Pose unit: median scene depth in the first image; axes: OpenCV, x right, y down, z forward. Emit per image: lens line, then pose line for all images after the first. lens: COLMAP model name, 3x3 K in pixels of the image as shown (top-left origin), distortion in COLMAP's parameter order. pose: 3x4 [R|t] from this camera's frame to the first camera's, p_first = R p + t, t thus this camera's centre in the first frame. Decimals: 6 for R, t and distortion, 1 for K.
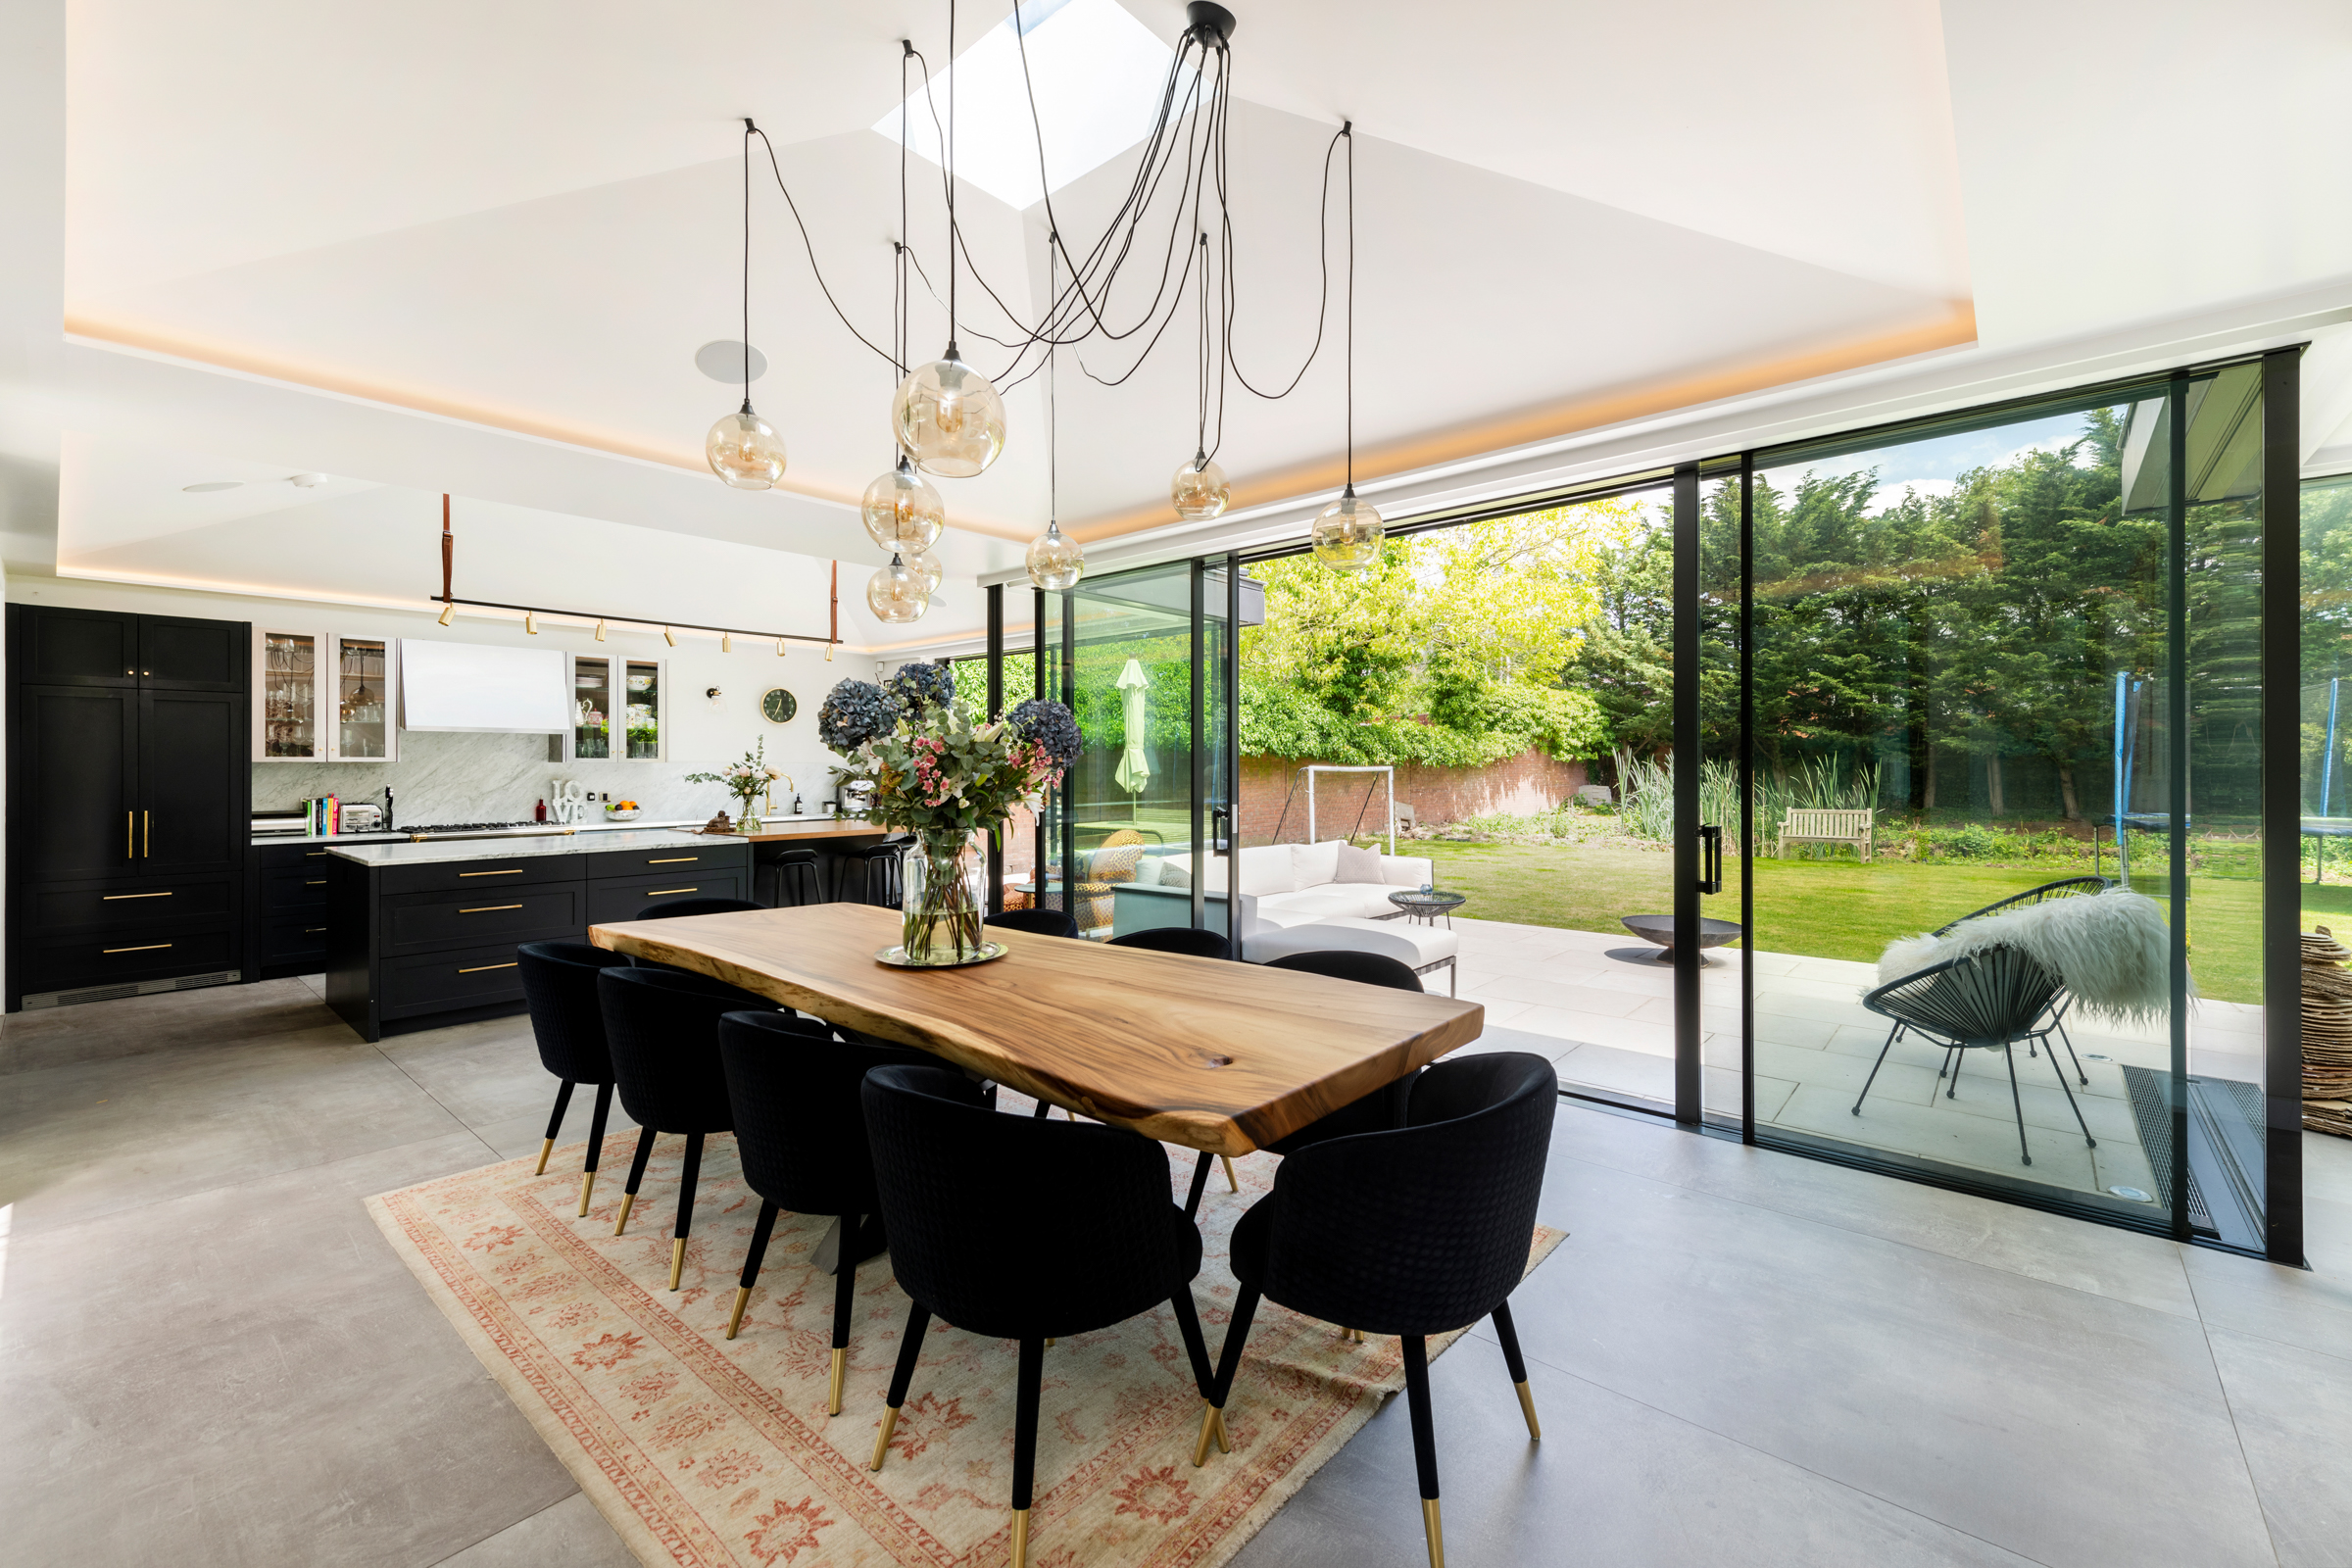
lens RADIAL K [[953.0, 0, 1206.1], [0, 953.0, 770.7], [0, 0, 1]] dist [-0.000862, -0.000741]
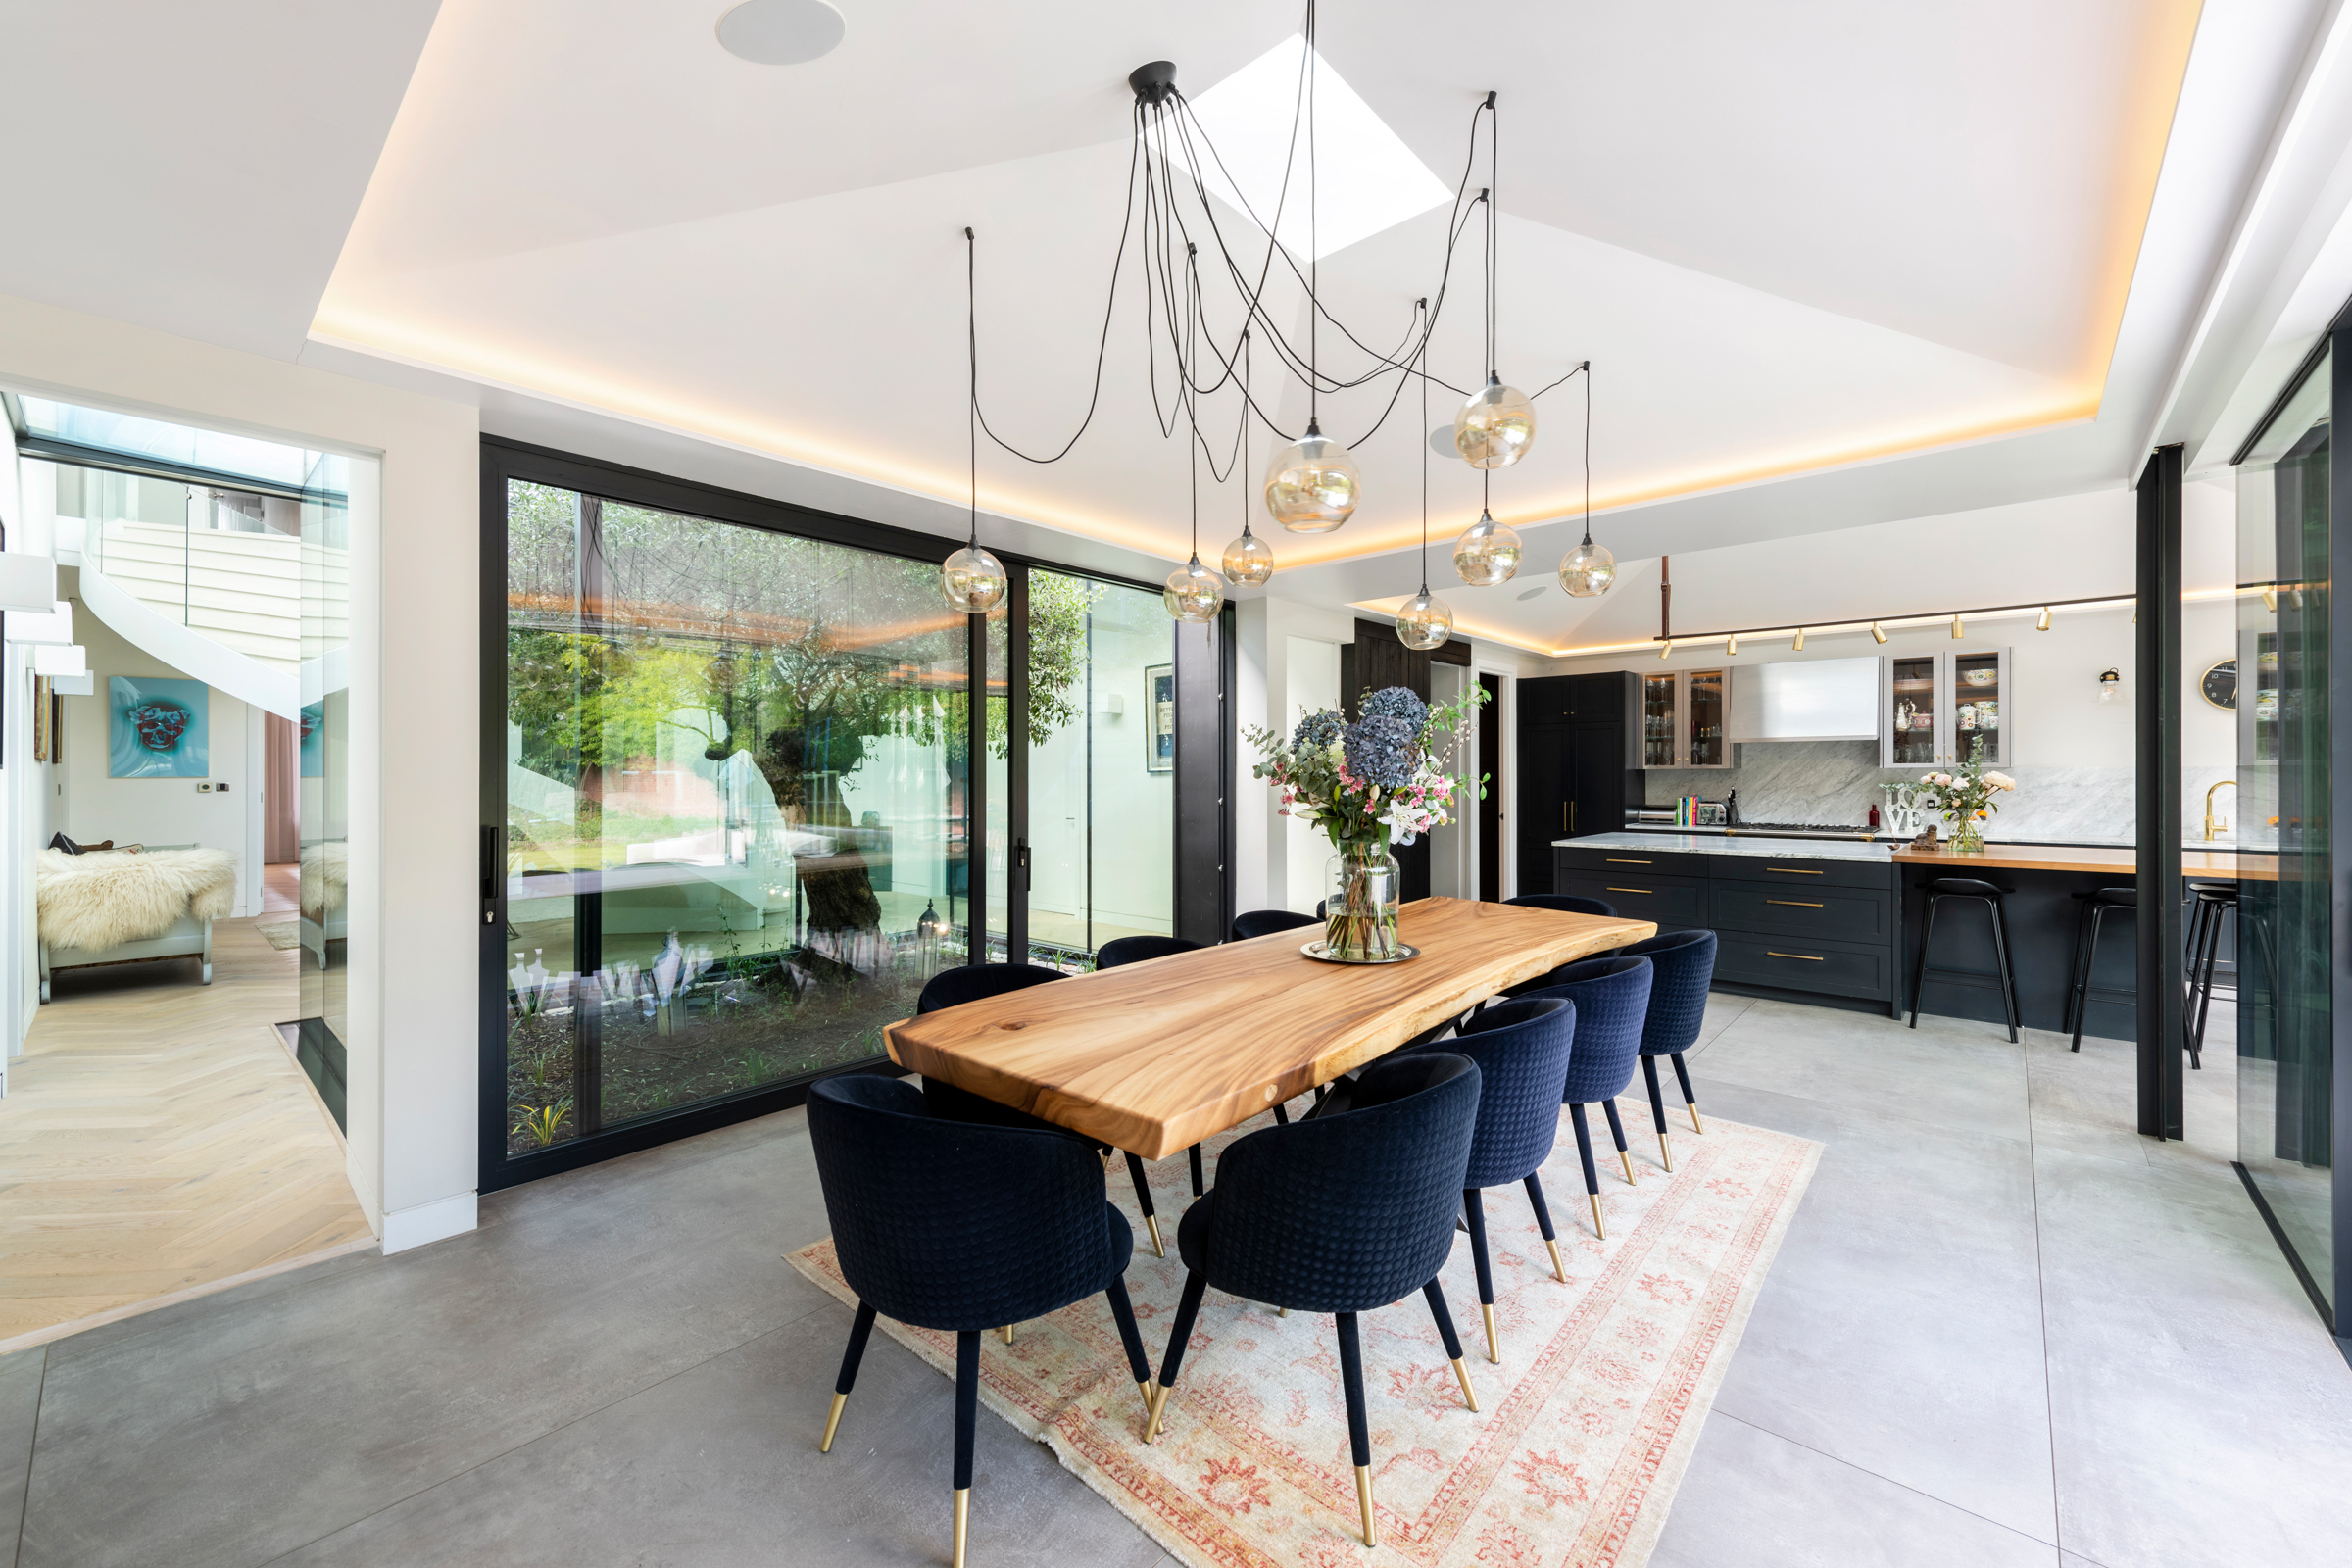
lens RADIAL K [[915.2, 0, 1195.6], [0, 915.2, 778.2], [0, 0, 1]] dist [0.011636, -0.002228]
pose [[-0.022483, 0.007663, -0.999718, 0.297196], [0.001411, 0.999970, 0.007633, -0.006495], [0.999746, -0.001239, -0.022493, 0.314815]]
